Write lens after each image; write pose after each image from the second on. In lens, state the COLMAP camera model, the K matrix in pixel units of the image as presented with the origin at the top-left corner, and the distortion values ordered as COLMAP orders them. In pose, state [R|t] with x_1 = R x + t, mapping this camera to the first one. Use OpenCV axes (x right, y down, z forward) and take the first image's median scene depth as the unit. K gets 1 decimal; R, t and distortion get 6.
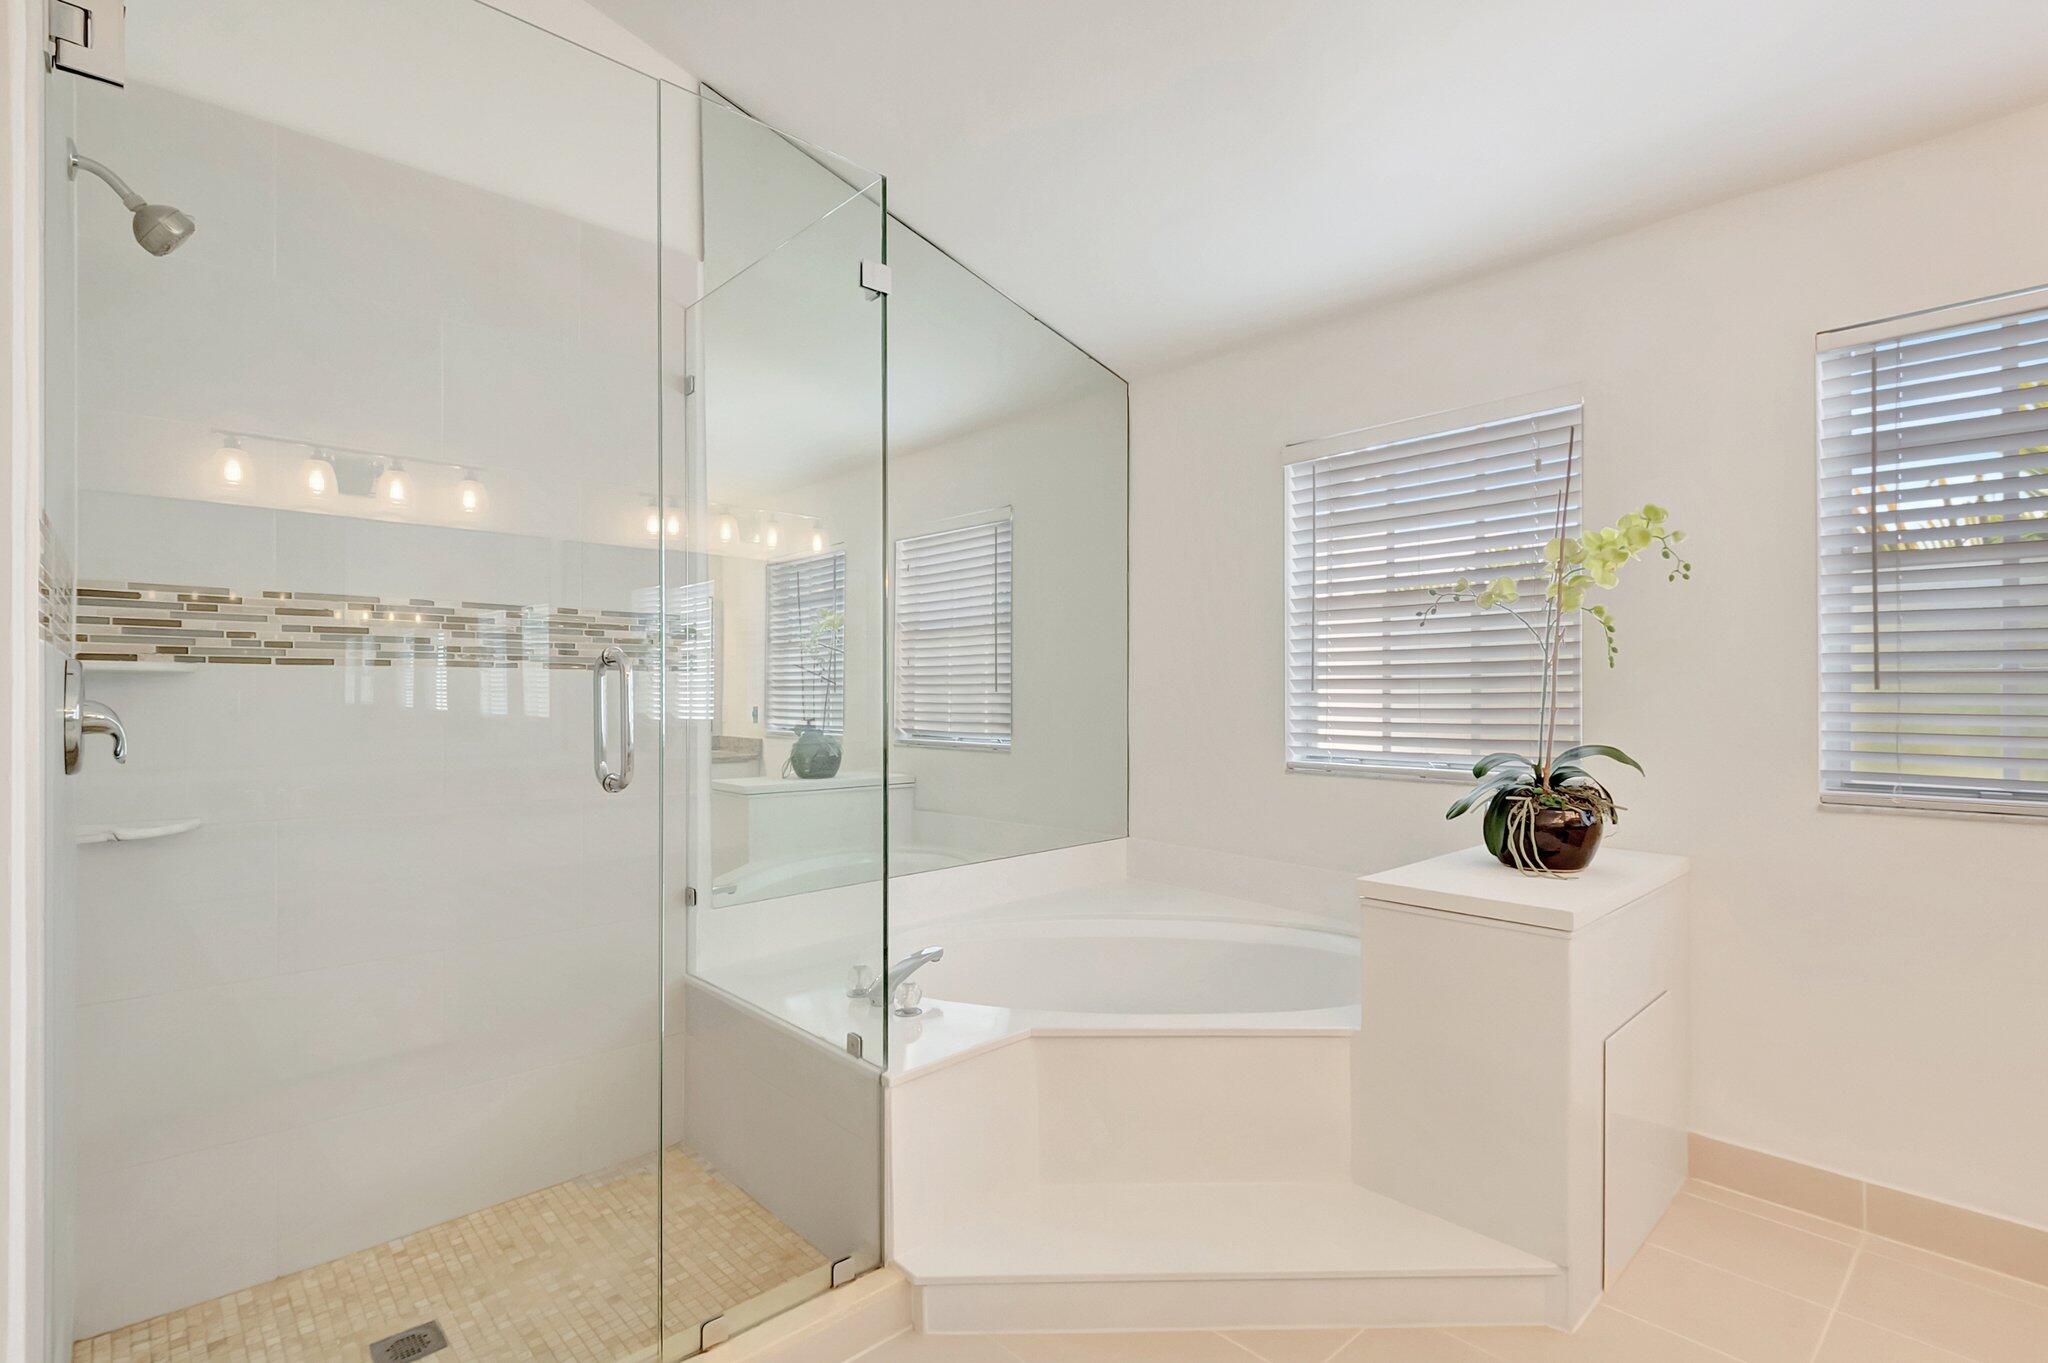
lens RADIAL K [[945.7, 0, 1047.4], [0, 945.7, 687.9], [0, 0, 1]] dist [-0.004786, -0.000303]
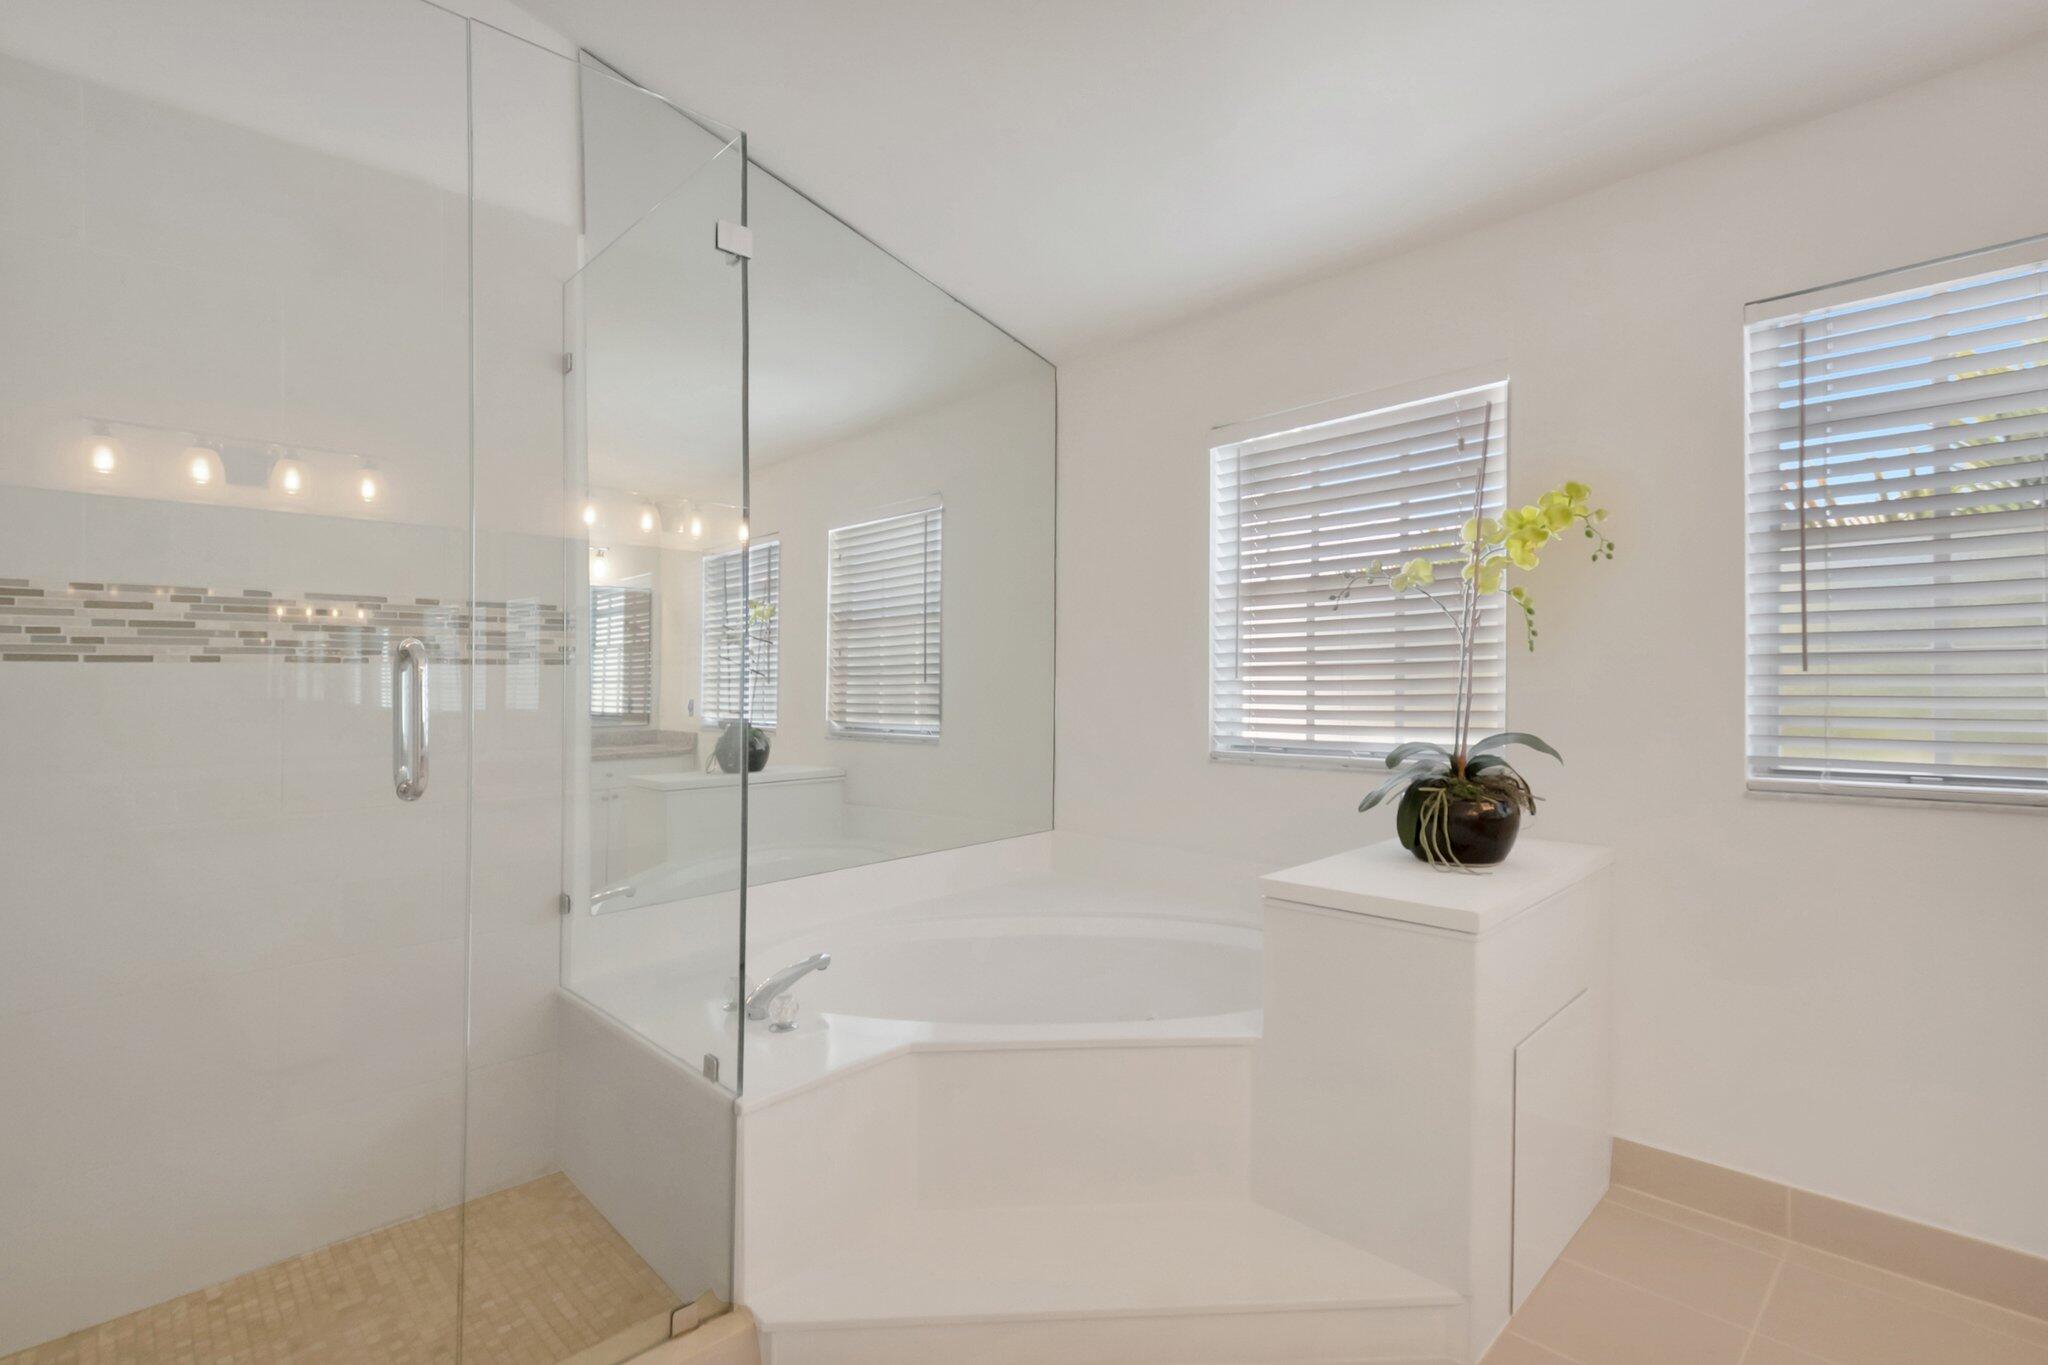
lens RADIAL K [[926.3, 0, 1028.9], [0, 926.3, 681.6], [0, 0, 1]] dist [-0.001226, -0.001538]
pose [[0.999846, -0.010234, 0.014264, 0.075195], [0.010171, 0.999938, 0.004472, -0.000211], [-0.014309, -0.004327, 0.999888, 0.067709]]
